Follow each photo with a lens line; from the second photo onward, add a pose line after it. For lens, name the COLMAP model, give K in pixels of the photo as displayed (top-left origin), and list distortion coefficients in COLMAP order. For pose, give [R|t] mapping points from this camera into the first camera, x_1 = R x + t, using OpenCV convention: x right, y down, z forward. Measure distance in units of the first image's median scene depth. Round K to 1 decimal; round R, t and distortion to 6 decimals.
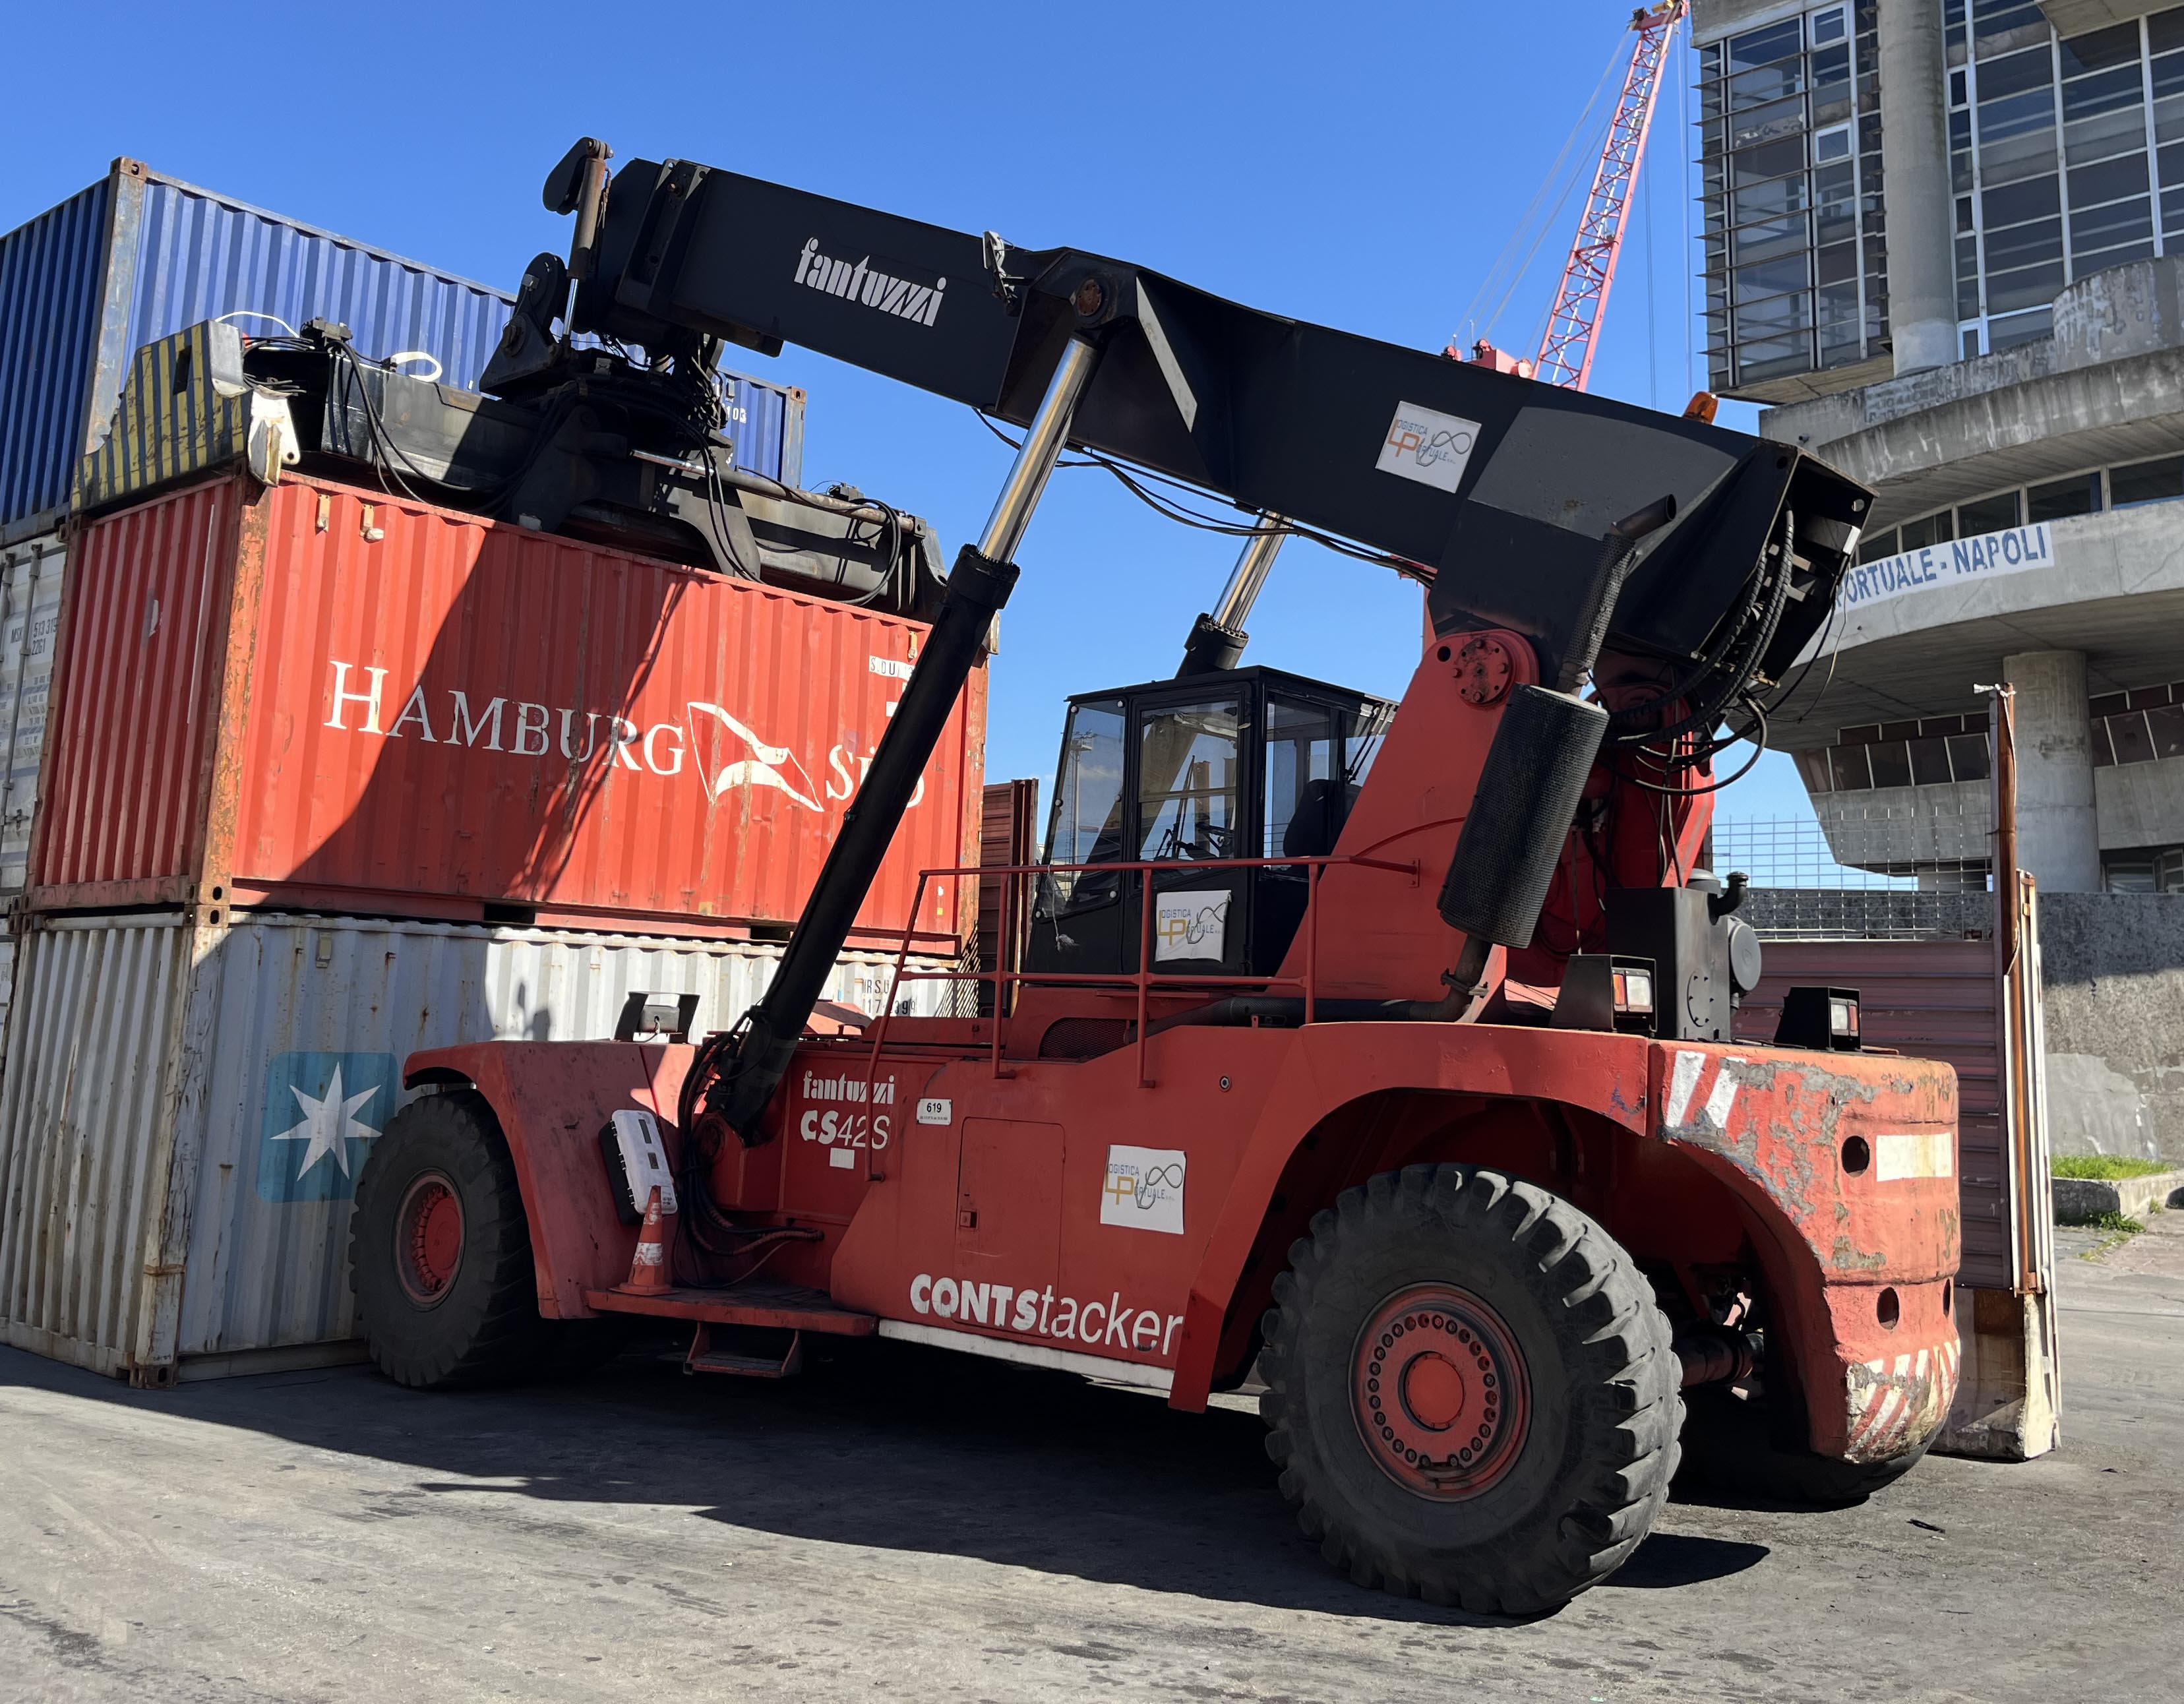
lens RADIAL K [[2025.6, 0, 1085.3], [0, 2025.6, 840.2], [0, 0, 1]] dist [-0.003507, -0.014607]
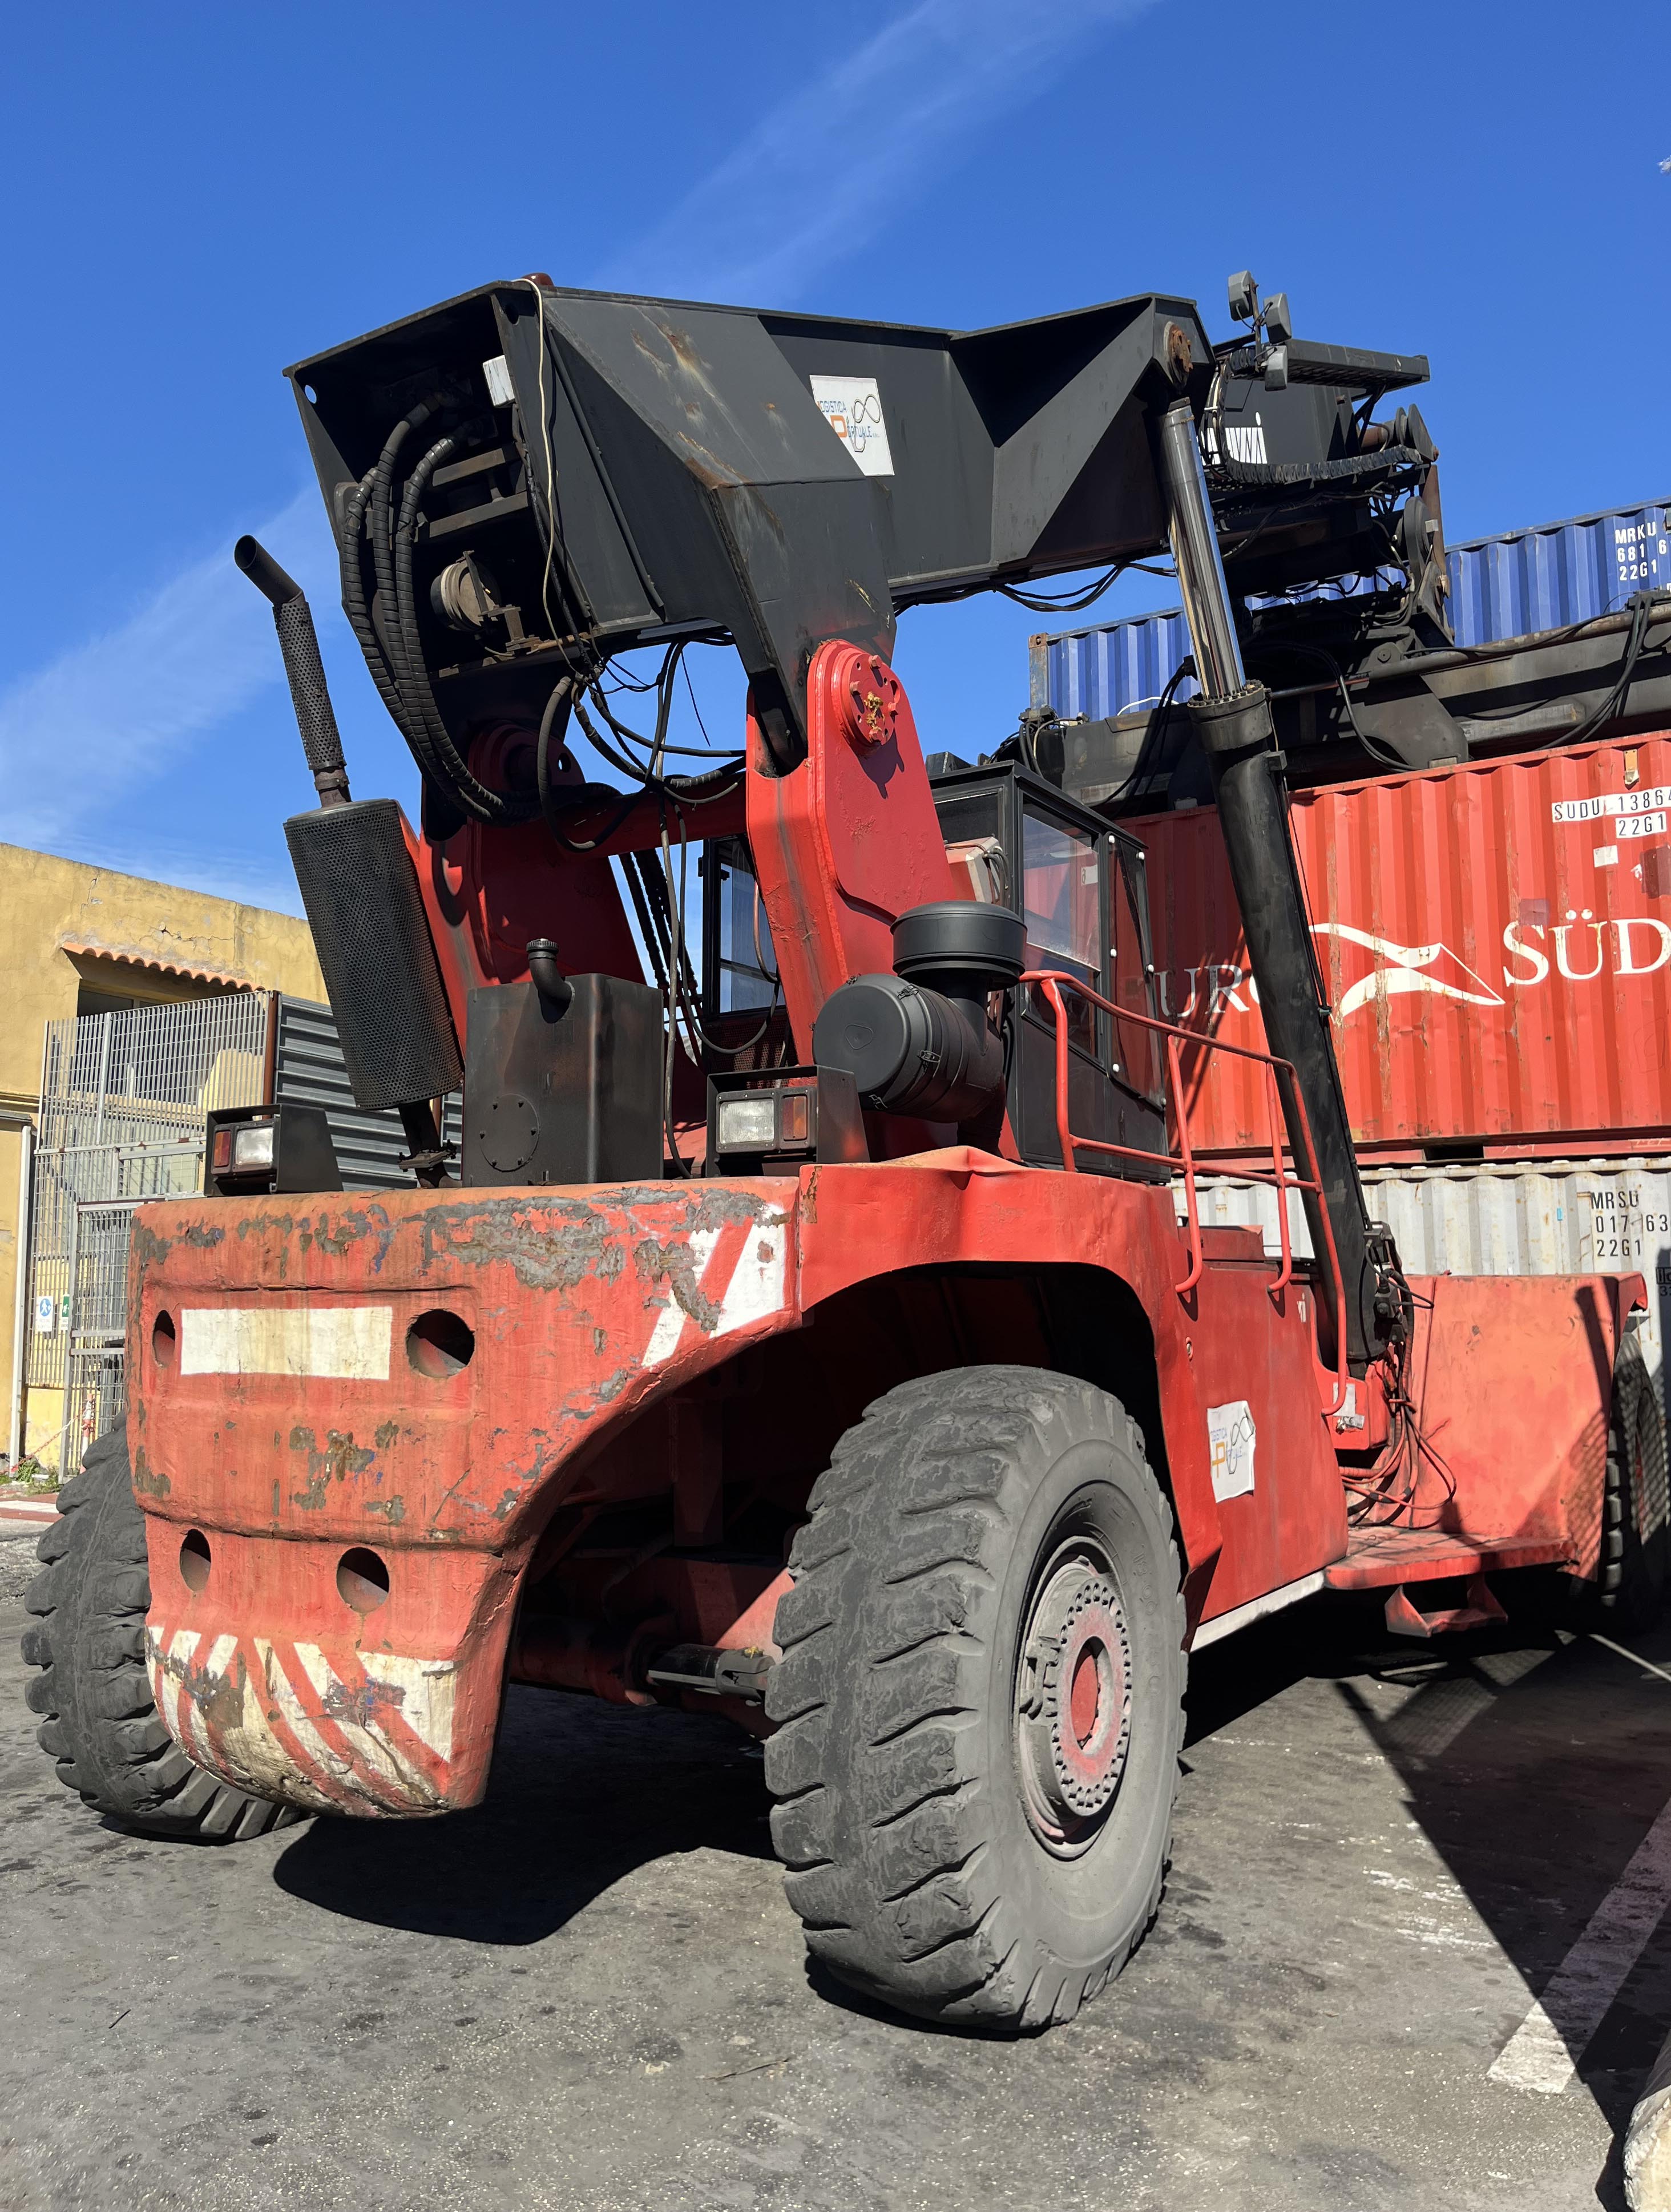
lens RADIAL K [[1701.0, 0, 833.5], [0, 1701.0, 1106.0], [0, 0, 1]] dist [0.006466, 0.001265]
pose [[0.155117, -0.122591, -0.980260, 0.533221], [0.115009, 0.987764, -0.105330, 0.072666], [0.981179, -0.096400, 0.167318, 0.600863]]
